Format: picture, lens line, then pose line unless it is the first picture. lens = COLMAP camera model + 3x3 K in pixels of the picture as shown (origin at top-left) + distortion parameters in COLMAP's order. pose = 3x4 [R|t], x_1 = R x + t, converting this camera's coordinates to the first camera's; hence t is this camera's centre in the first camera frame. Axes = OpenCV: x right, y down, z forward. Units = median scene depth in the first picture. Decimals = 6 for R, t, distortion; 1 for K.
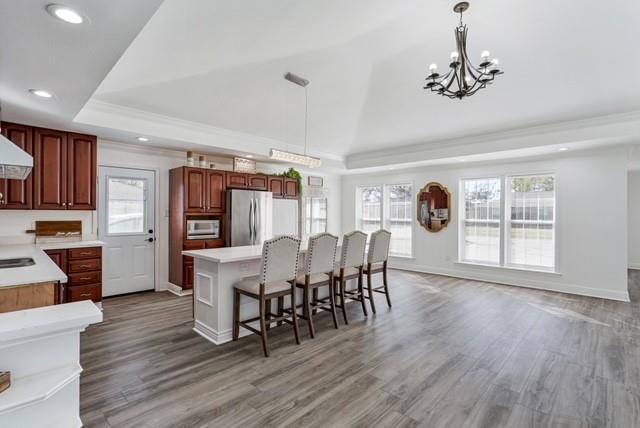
lens RADIAL K [[311.8, 0, 320.0], [0, 311.8, 214.0], [0, 0, 1]] dist [0.000209, 0.000028]
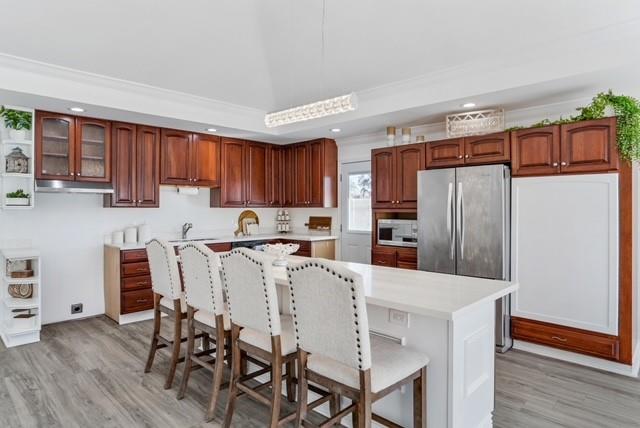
lens RADIAL K [[384.6, 0, 320.0], [0, 384.6, 214.0], [0, 0, 1]] dist [-0.001219, 0.001295]
pose [[-0.039011, 0.005054, -0.999226, 0.871951], [-0.003440, 0.999981, 0.005192, 0.006076], [0.999233, 0.003640, -0.038993, 1.497127]]
